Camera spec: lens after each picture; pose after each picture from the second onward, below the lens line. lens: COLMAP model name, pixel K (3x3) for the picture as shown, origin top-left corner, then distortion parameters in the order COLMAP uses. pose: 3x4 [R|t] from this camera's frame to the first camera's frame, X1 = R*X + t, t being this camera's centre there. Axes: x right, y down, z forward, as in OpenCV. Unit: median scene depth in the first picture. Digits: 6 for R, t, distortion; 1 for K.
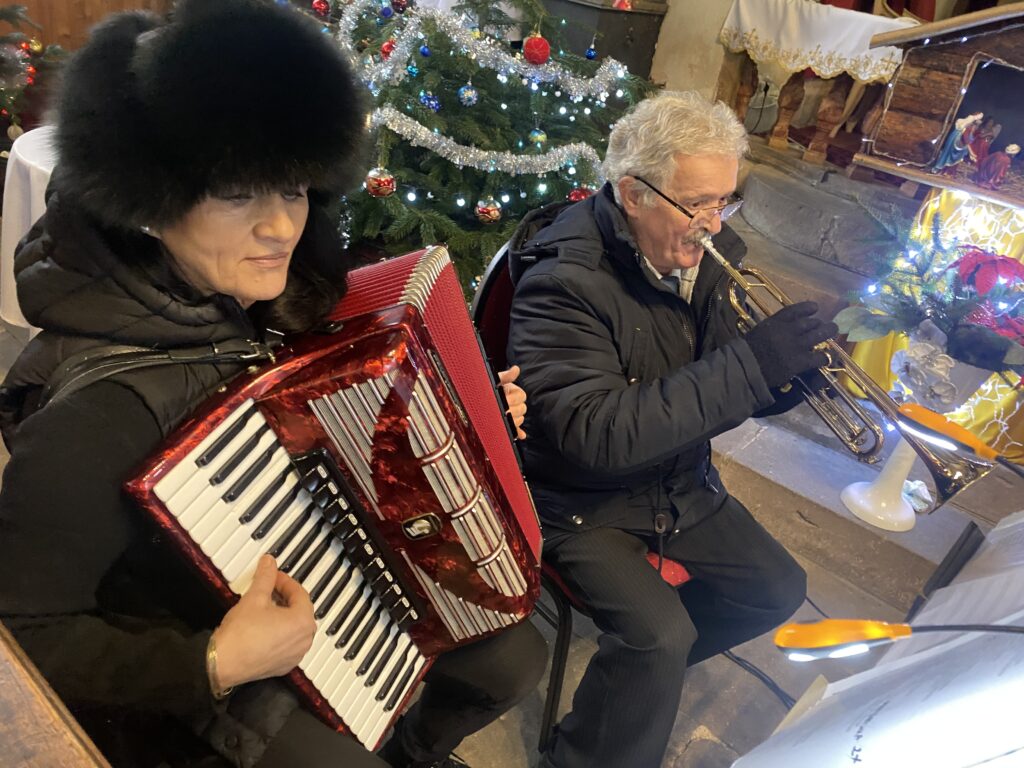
lens RADIAL K [[760.6, 0, 518.2], [0, 760.6, 387.2], [0, 0, 1]] dist [0.003249, 0.006120]
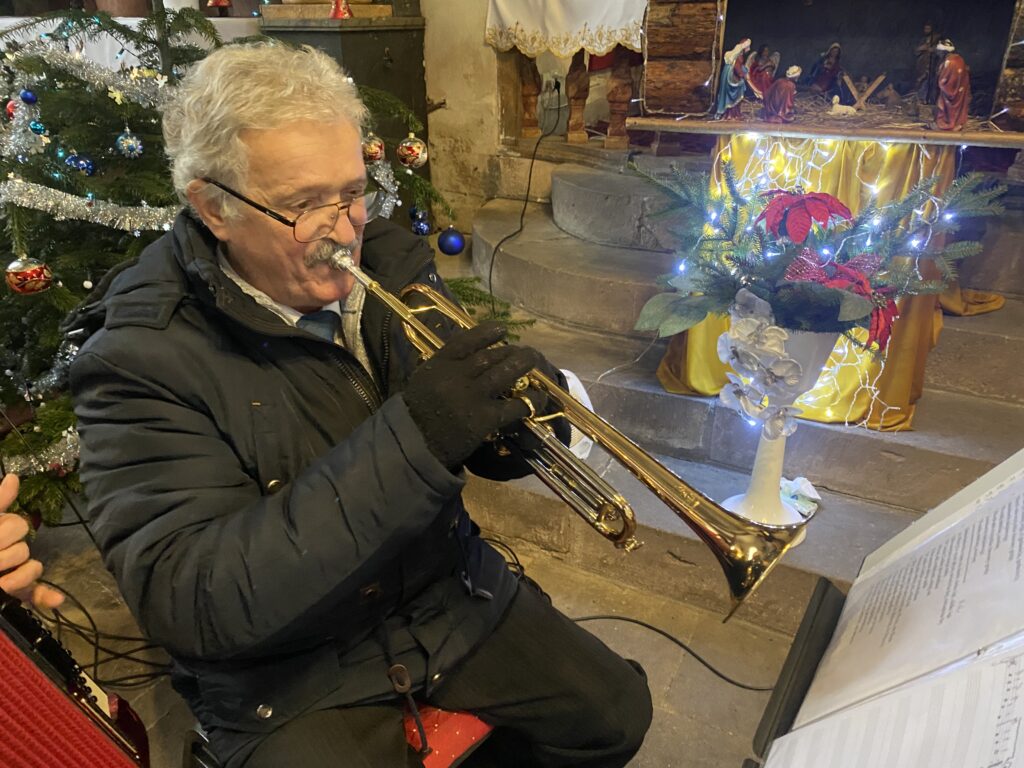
lens RADIAL K [[760.6, 0, 504.0], [0, 760.6, 383.5], [0, 0, 1]] dist [0.003249, 0.006120]
pose [[0.968397, -0.234018, 0.086276, 0.179661], [0.239413, 0.969154, -0.058500, -0.005275], [-0.069924, 0.077306, 0.994552, 0.205565]]
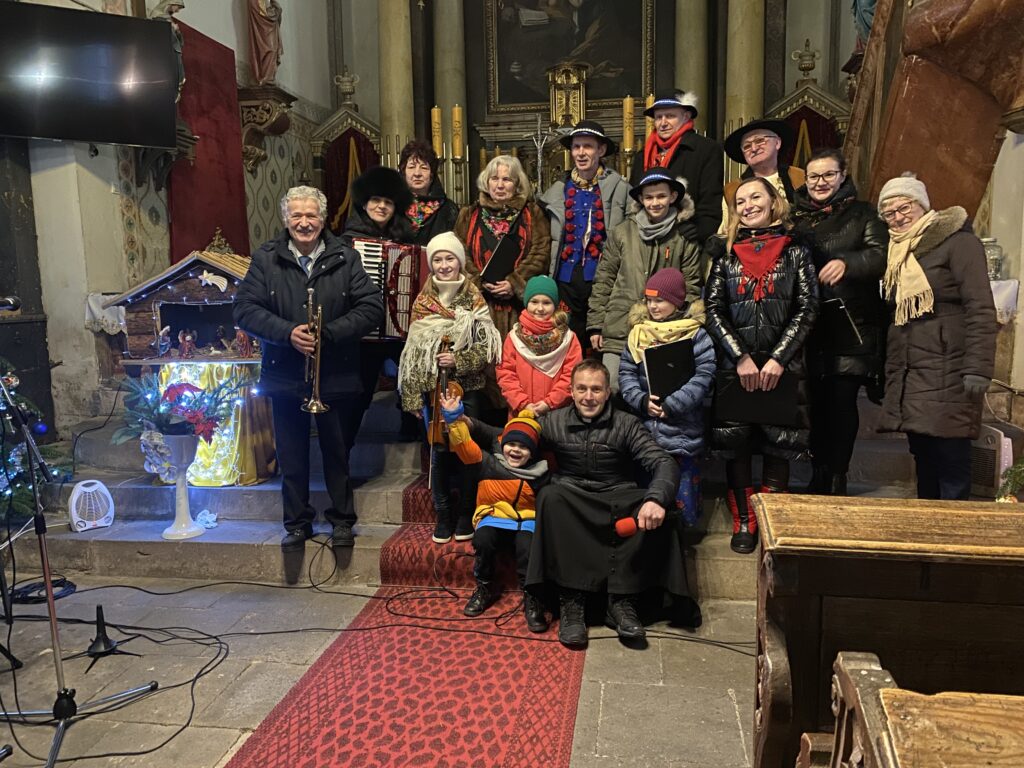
lens RADIAL K [[760.6, 0, 511.3], [0, 760.6, 392.5], [0, 0, 1]] dist [0.003249, 0.006120]
pose [[0.847301, -0.247373, 0.469987, 0.381990], [0.396771, 0.883073, -0.250508, 0.633846], [-0.353064, 0.398733, 0.846379, -0.909426]]
